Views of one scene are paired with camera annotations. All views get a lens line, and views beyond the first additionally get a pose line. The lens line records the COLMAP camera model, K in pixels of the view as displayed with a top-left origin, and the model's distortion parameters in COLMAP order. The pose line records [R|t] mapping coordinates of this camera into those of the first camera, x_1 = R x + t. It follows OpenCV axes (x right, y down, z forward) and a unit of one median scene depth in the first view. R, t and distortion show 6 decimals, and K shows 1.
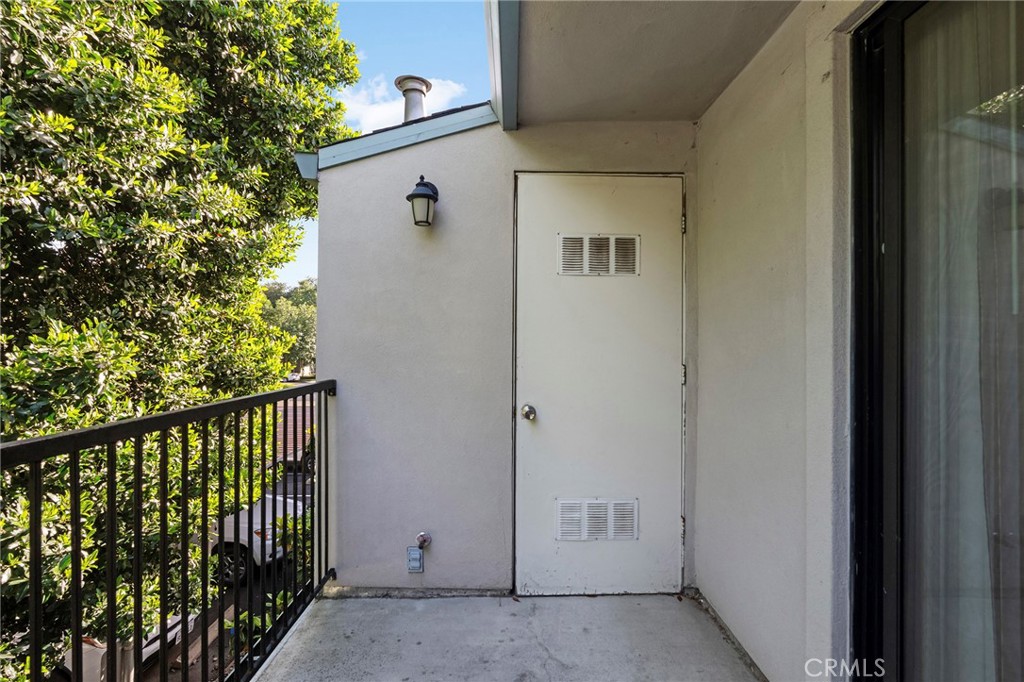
lens RADIAL K [[445.4, 0, 512.0], [0, 445.4, 341.0], [0, 0, 1]] dist [-0.007138, -0.000284]
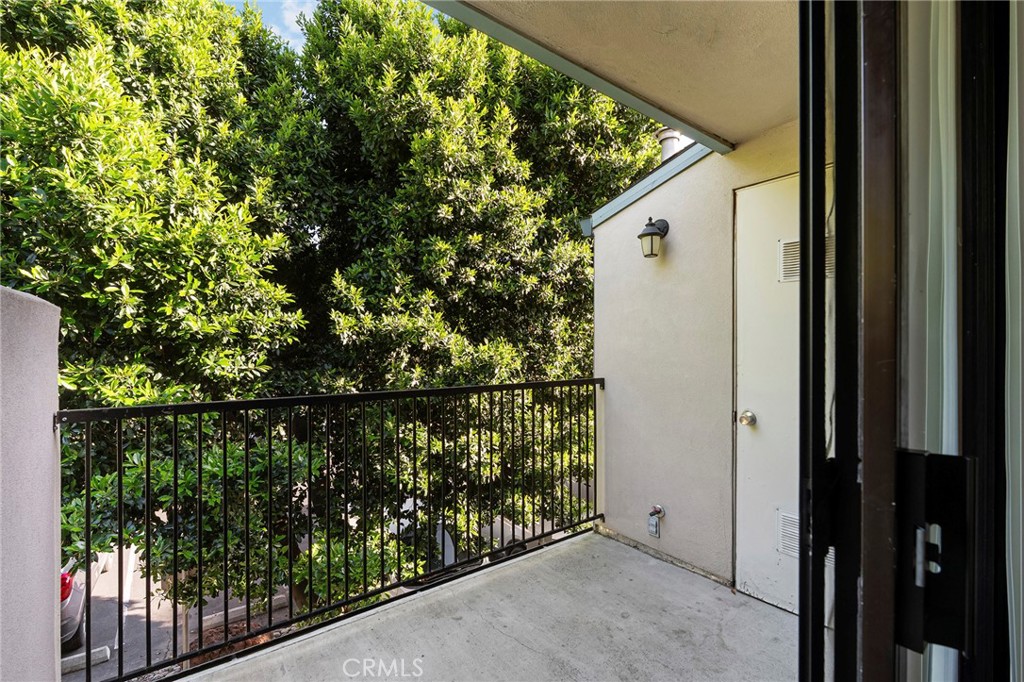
lens RADIAL K [[445.4, 0, 512.0], [0, 445.4, 341.0], [0, 0, 1]] dist [-0.007138, -0.000284]
pose [[0.608181, -0.015911, -0.793639, 0.527105], [0.011727, 0.999870, -0.011059, -0.014762], [0.793712, -0.002582, 0.608288, -0.067112]]
